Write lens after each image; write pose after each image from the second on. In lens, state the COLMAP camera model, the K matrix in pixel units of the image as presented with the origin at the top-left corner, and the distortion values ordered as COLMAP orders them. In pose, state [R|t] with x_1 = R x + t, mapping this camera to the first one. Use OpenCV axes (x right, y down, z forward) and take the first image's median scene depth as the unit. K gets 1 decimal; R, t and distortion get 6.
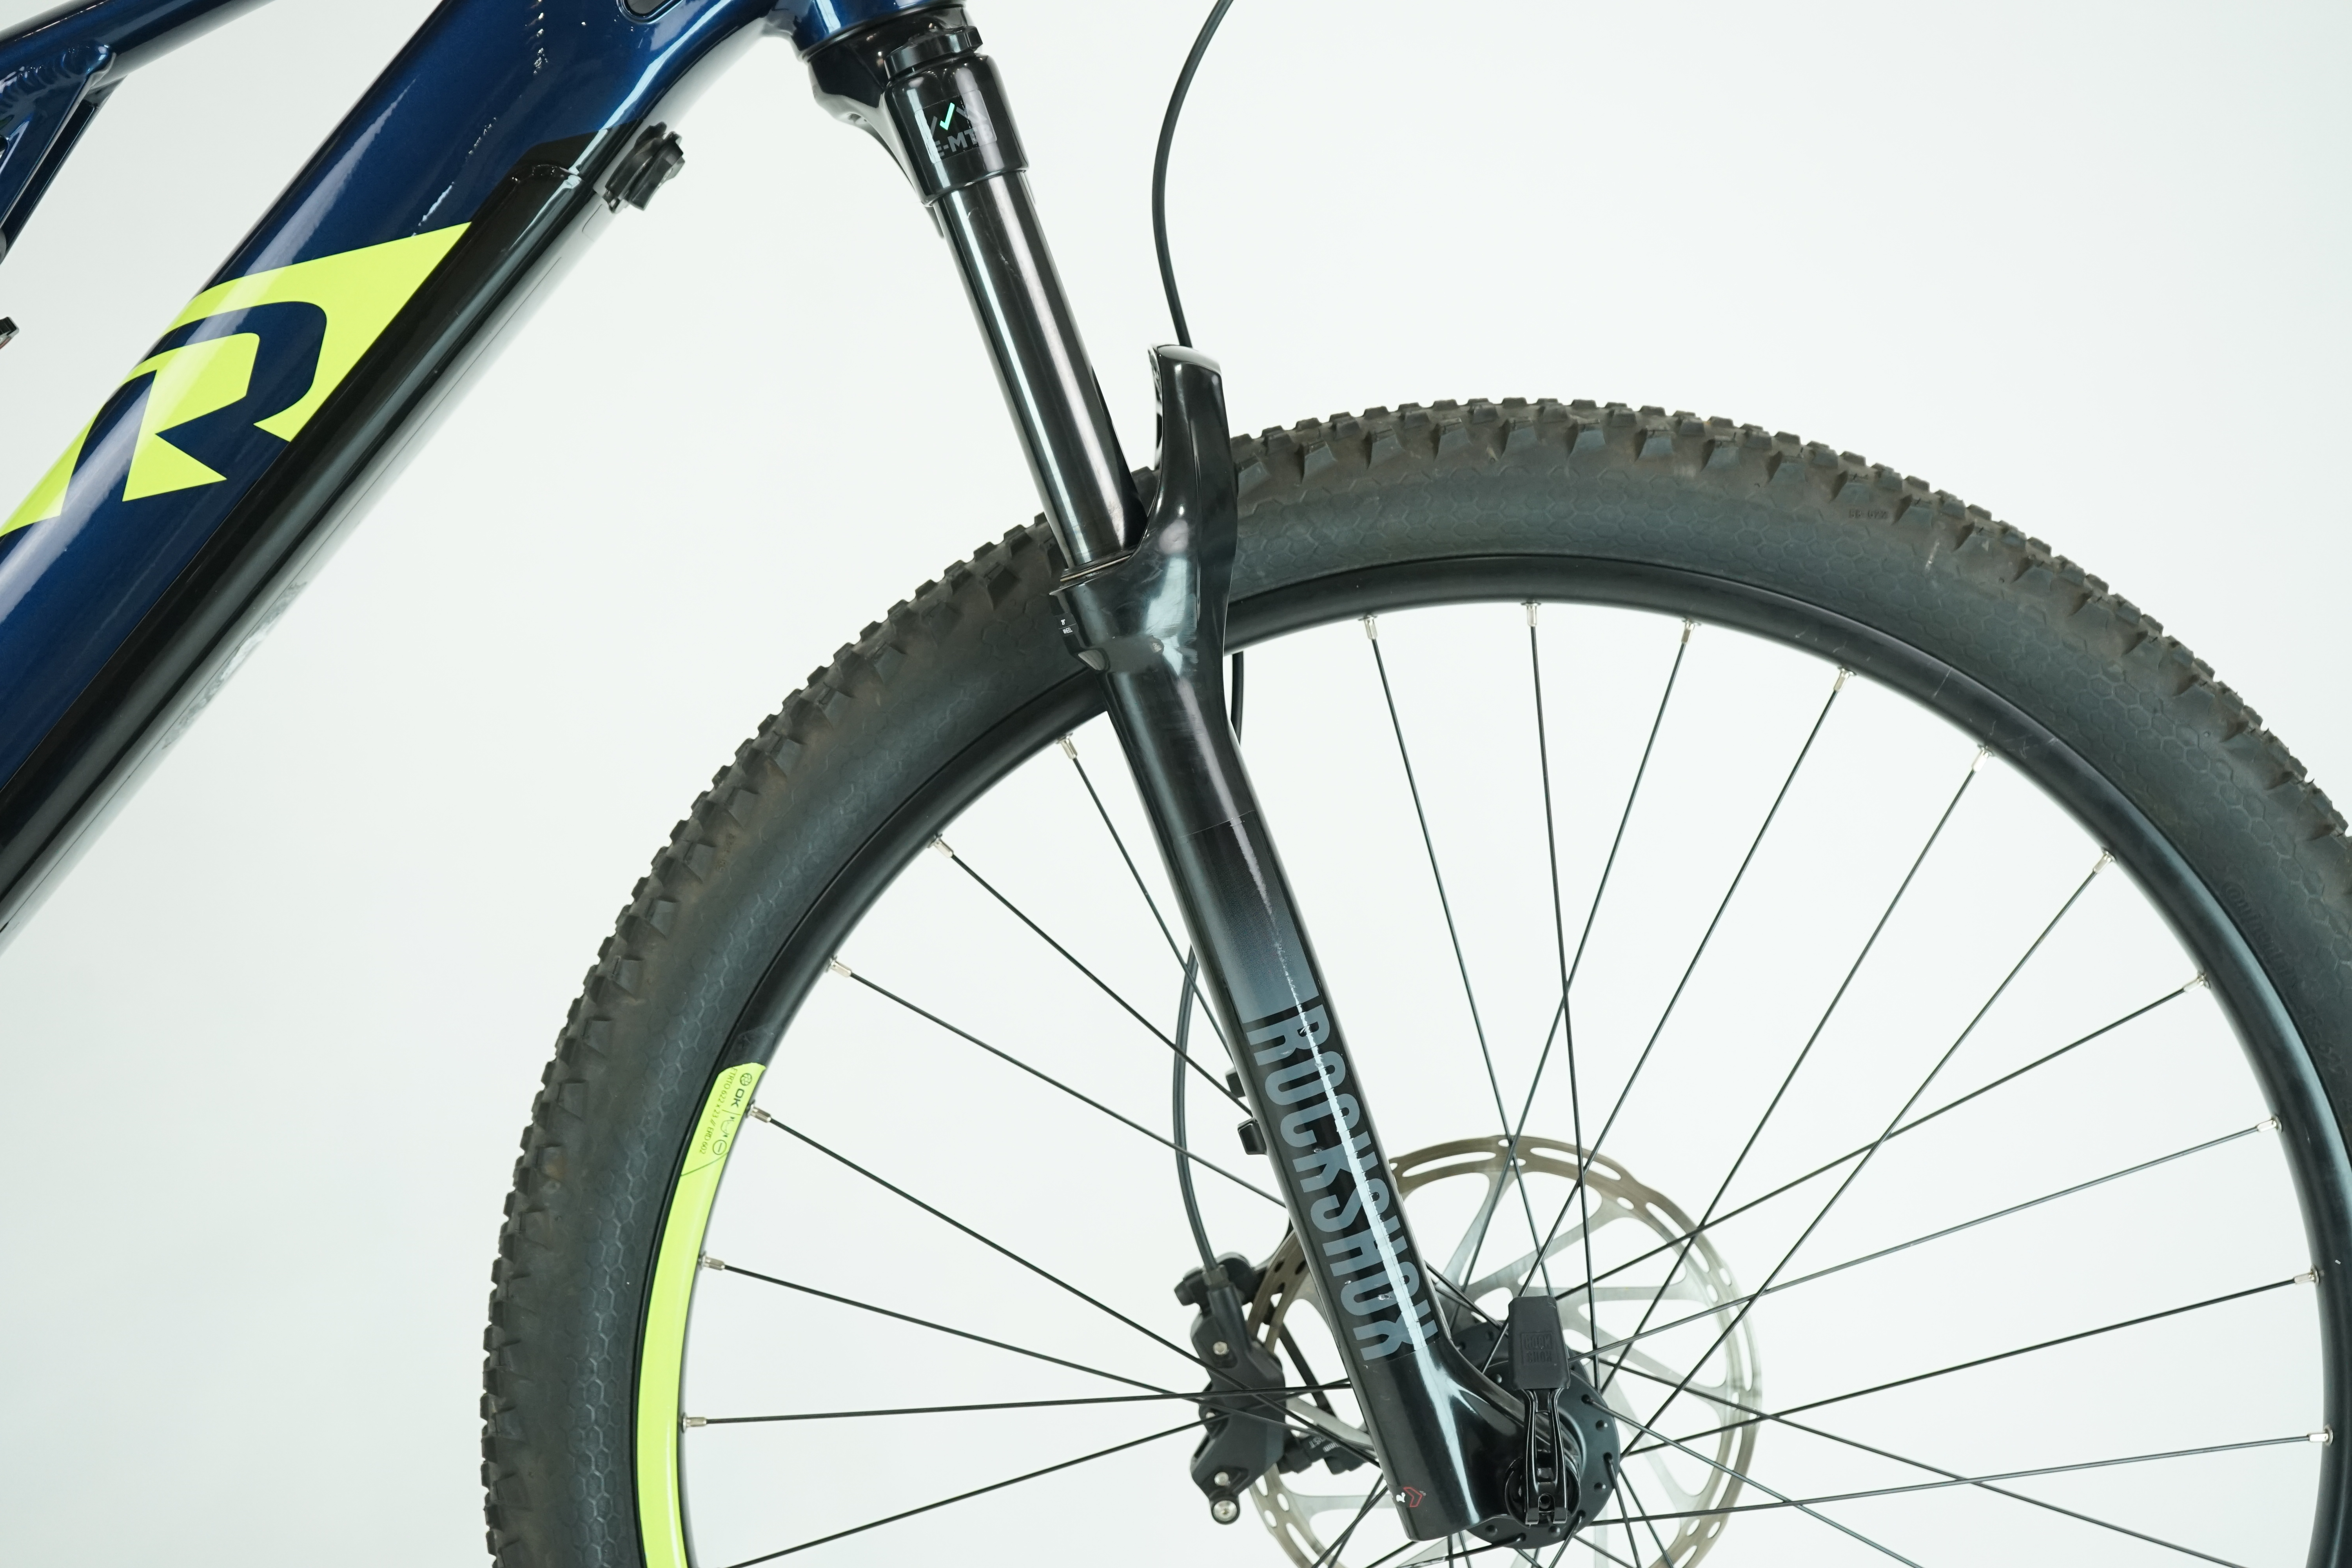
lens RADIAL K [[3531.7, 0, 1175.6], [0, 3531.7, 787.2], [0, 0, 1]] dist [-0.000402, 0.000000]
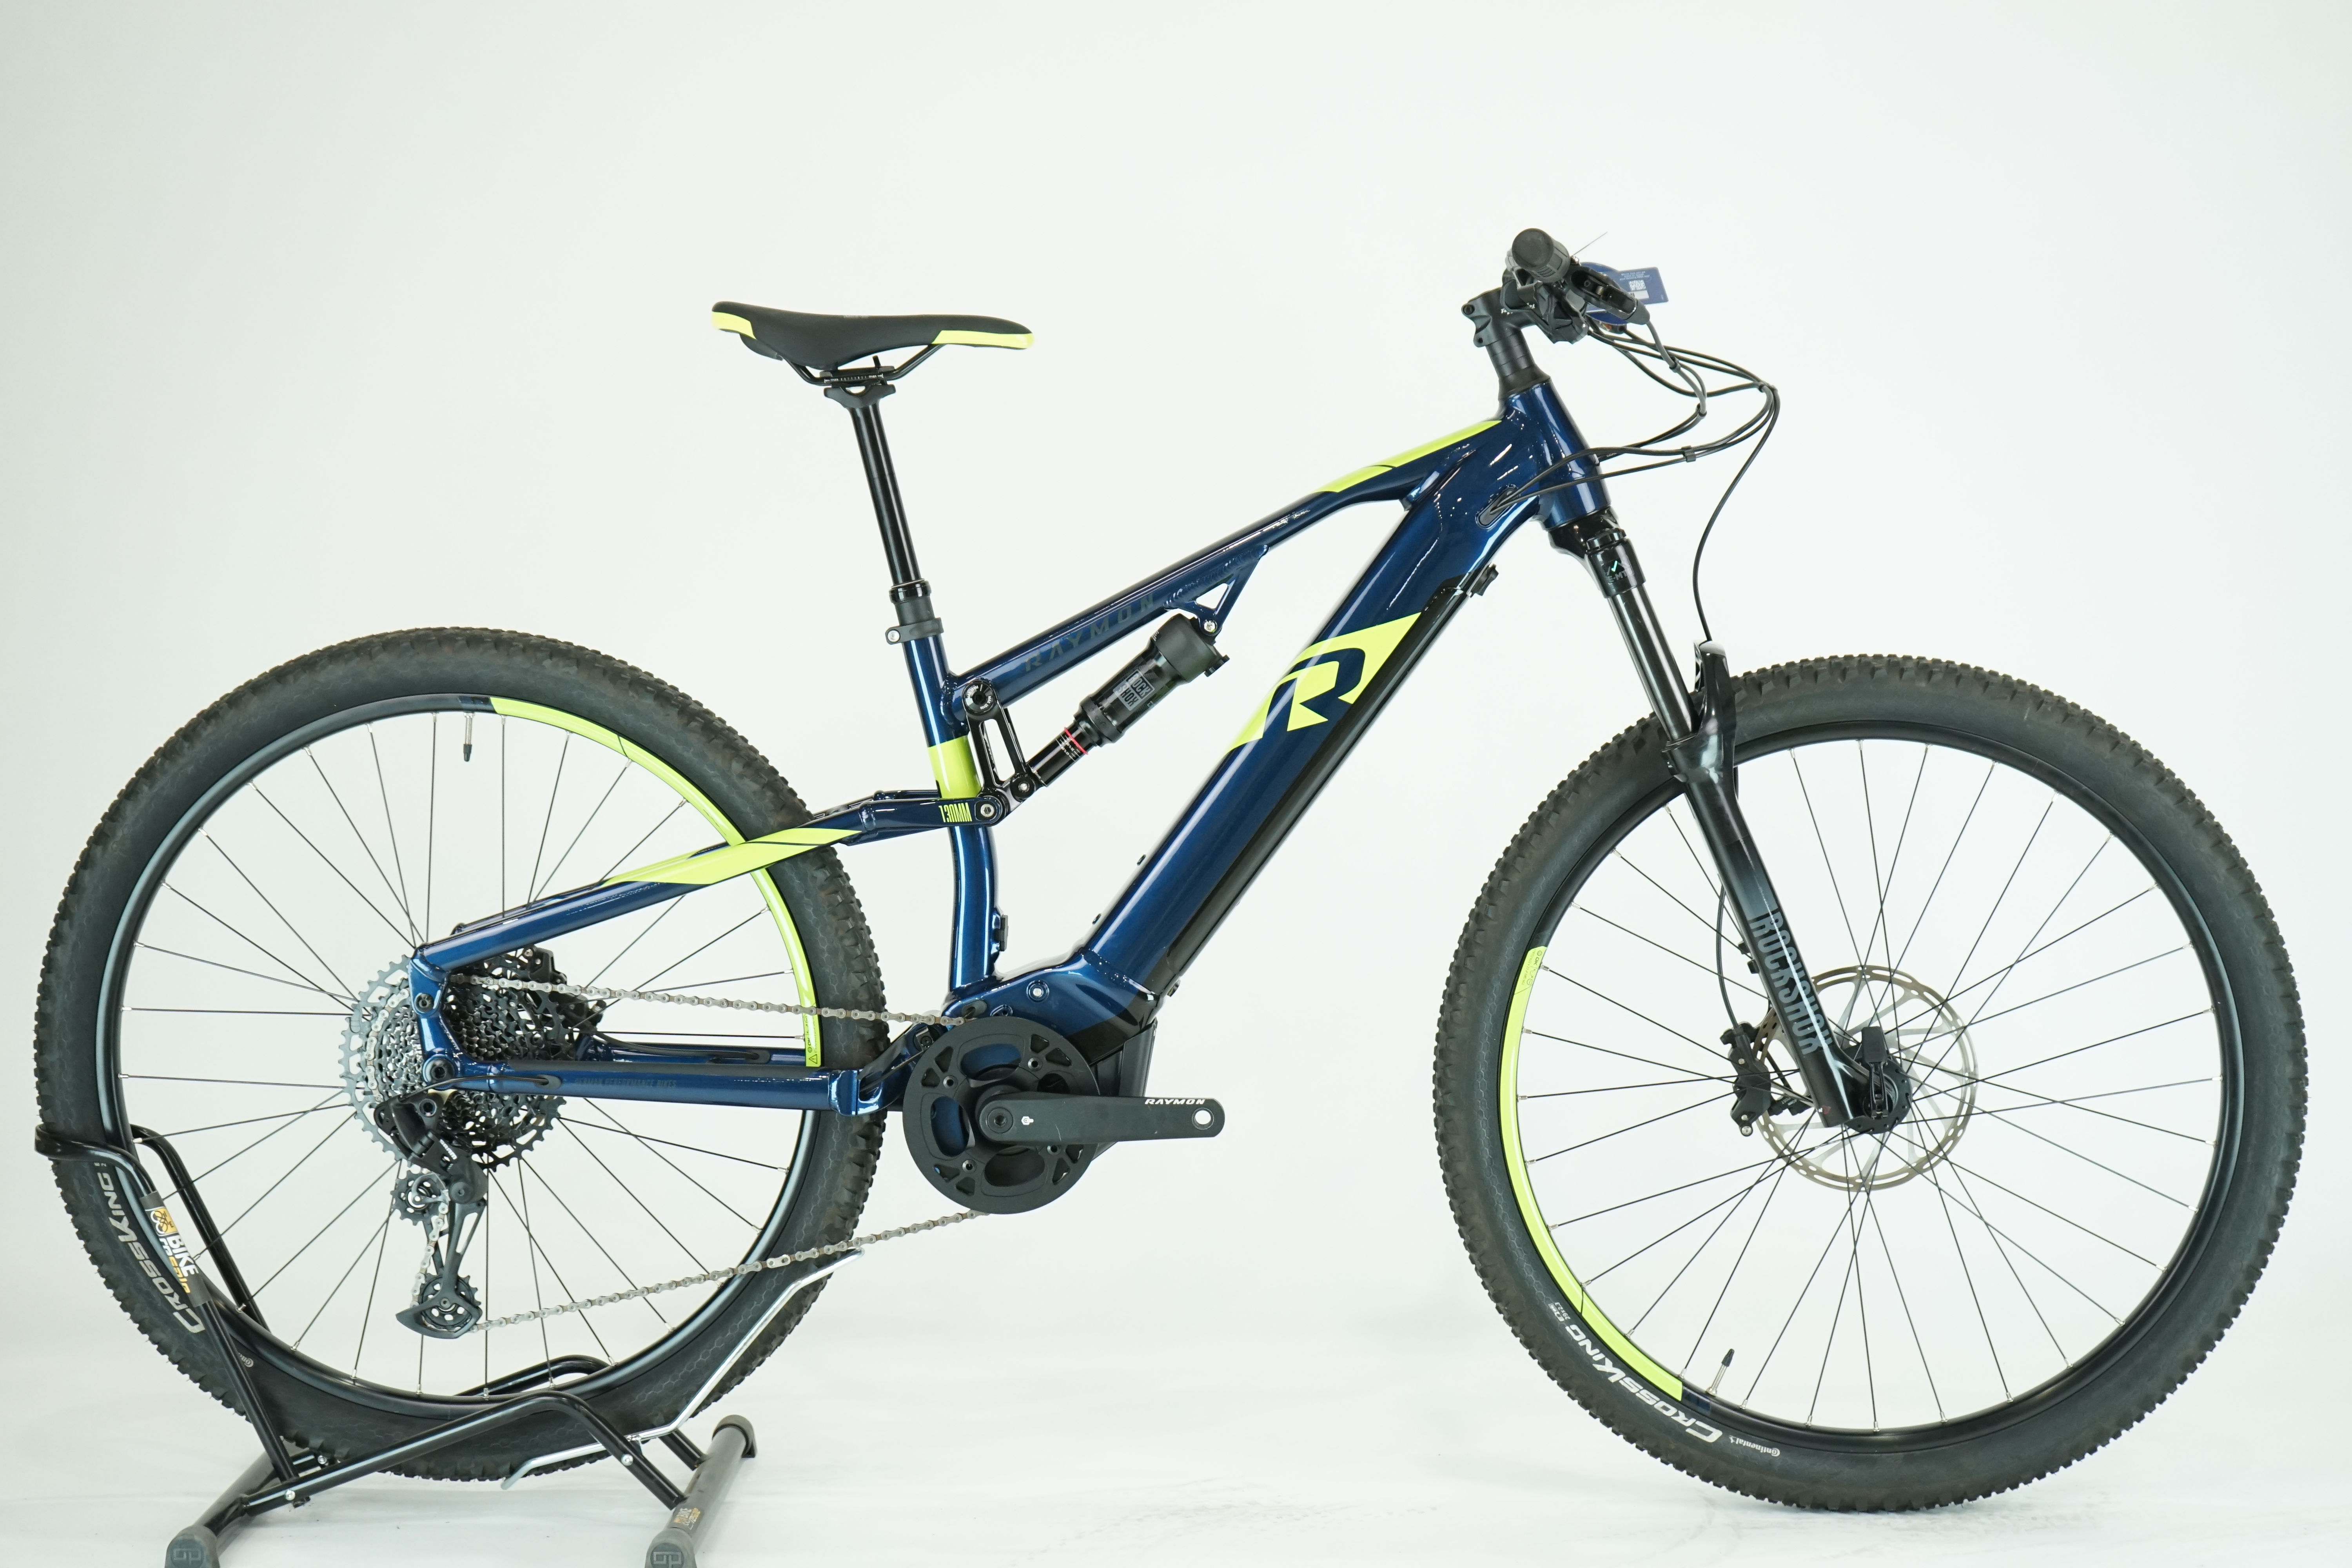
lens RADIAL K [[4048.7, 0, 1183.0], [0, 4048.7, 782.4], [0, 0, 1]] dist [-0.062813, 0.000000]
pose [[0.994018, -0.045149, -0.099445, -0.083836], [0.047461, 0.998652, 0.021001, -0.103001], [0.098363, -0.025595, 0.994821, -1.766751]]
